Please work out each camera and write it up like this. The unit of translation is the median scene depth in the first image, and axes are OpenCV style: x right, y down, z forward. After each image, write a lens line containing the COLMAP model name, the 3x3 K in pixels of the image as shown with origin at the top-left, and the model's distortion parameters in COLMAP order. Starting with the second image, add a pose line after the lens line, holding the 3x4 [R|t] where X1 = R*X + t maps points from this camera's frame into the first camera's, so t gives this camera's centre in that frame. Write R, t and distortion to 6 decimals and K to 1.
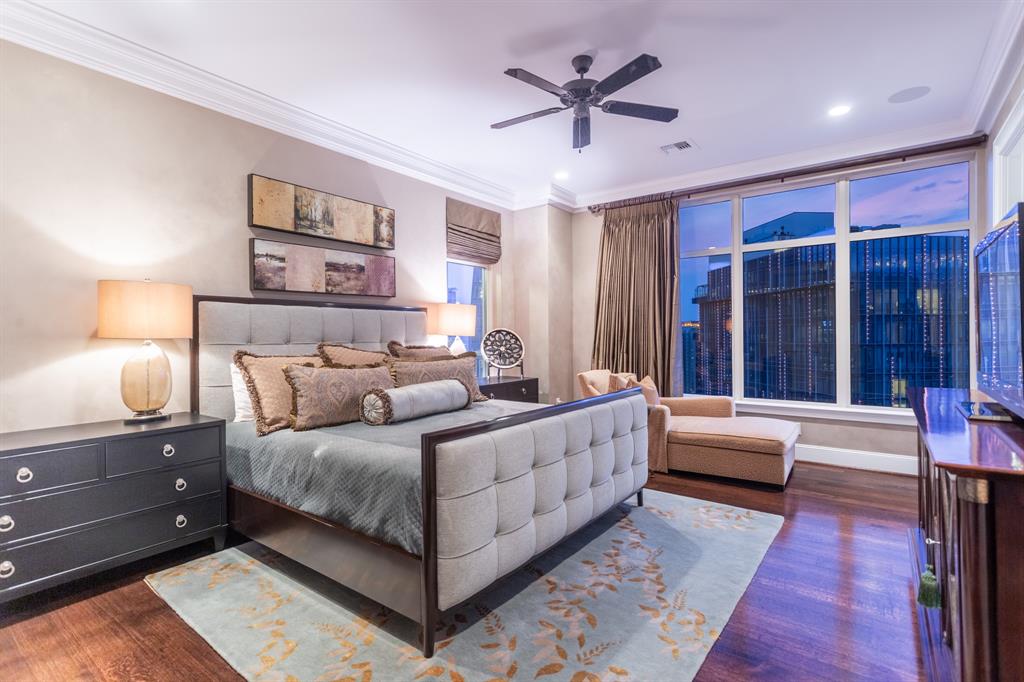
lens RADIAL K [[487.3, 0, 516.0], [0, 487.3, 338.0], [0, 0, 1]] dist [0.000547, 0.004866]
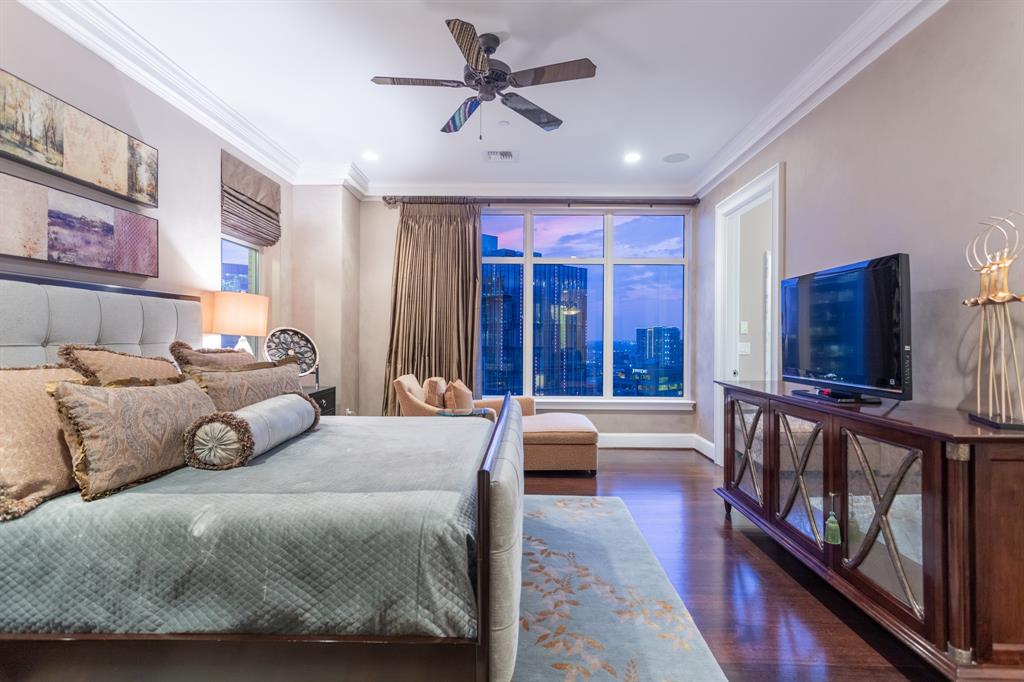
lens RADIAL K [[487.3, 0, 516.0], [0, 487.3, 338.0], [0, 0, 1]] dist [0.000547, 0.004866]
pose [[0.809405, 0.012919, 0.587108, -0.252405], [-0.009861, 0.999916, -0.008407, 0.001194], [-0.587168, 0.001015, 0.809465, 0.158924]]
